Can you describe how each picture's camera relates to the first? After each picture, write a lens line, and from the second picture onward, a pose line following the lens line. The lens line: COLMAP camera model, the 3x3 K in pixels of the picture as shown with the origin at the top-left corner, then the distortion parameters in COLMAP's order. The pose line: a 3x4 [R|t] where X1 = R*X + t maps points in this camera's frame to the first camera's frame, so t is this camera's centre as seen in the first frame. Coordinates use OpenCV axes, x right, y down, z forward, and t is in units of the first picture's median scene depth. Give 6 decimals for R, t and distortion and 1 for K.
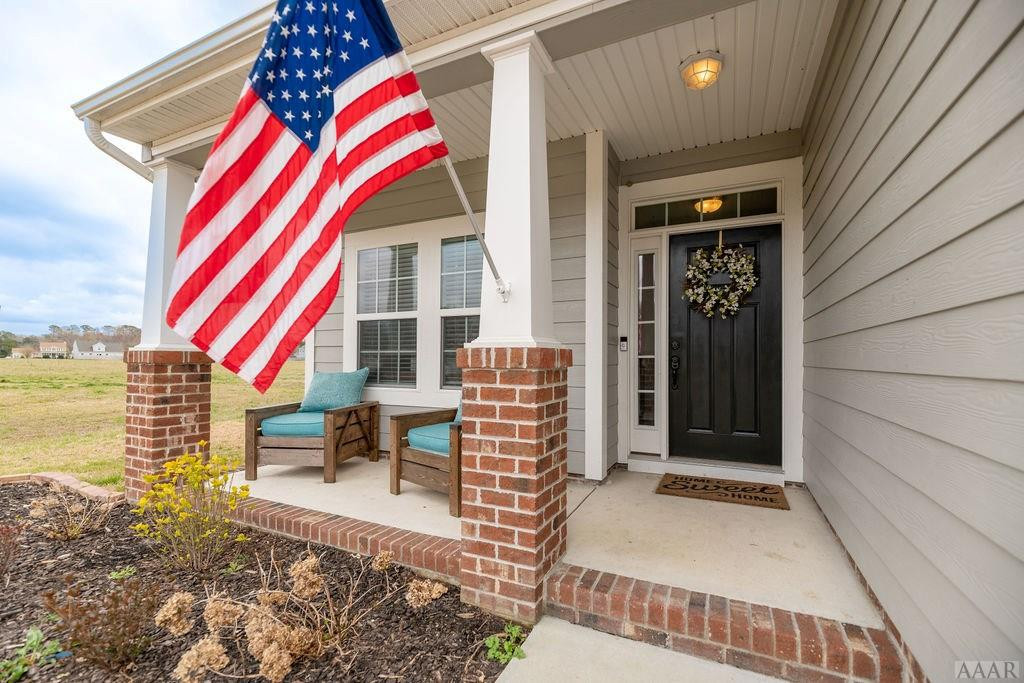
lens RADIAL K [[435.2, 0, 529.8], [0, 435.2, 346.7], [0, 0, 1]] dist [-0.000837, -0.000007]
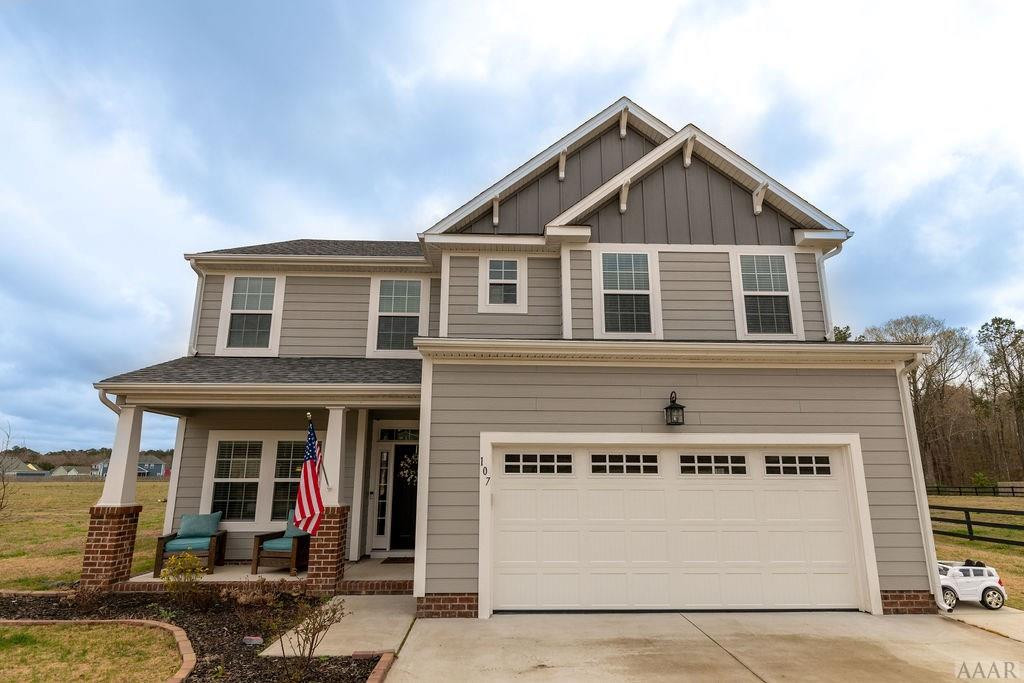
lens RADIAL K [[475.4, 0, 510.1], [0, 475.4, 385.3], [0, 0, 1]] dist [-0.001196, 0.000221]
pose [[0.894186, 0.081760, 0.440166, -0.278614], [-0.009582, 0.986453, -0.163765, -0.186508], [-0.447592, 0.142218, 0.882856, -1.626406]]
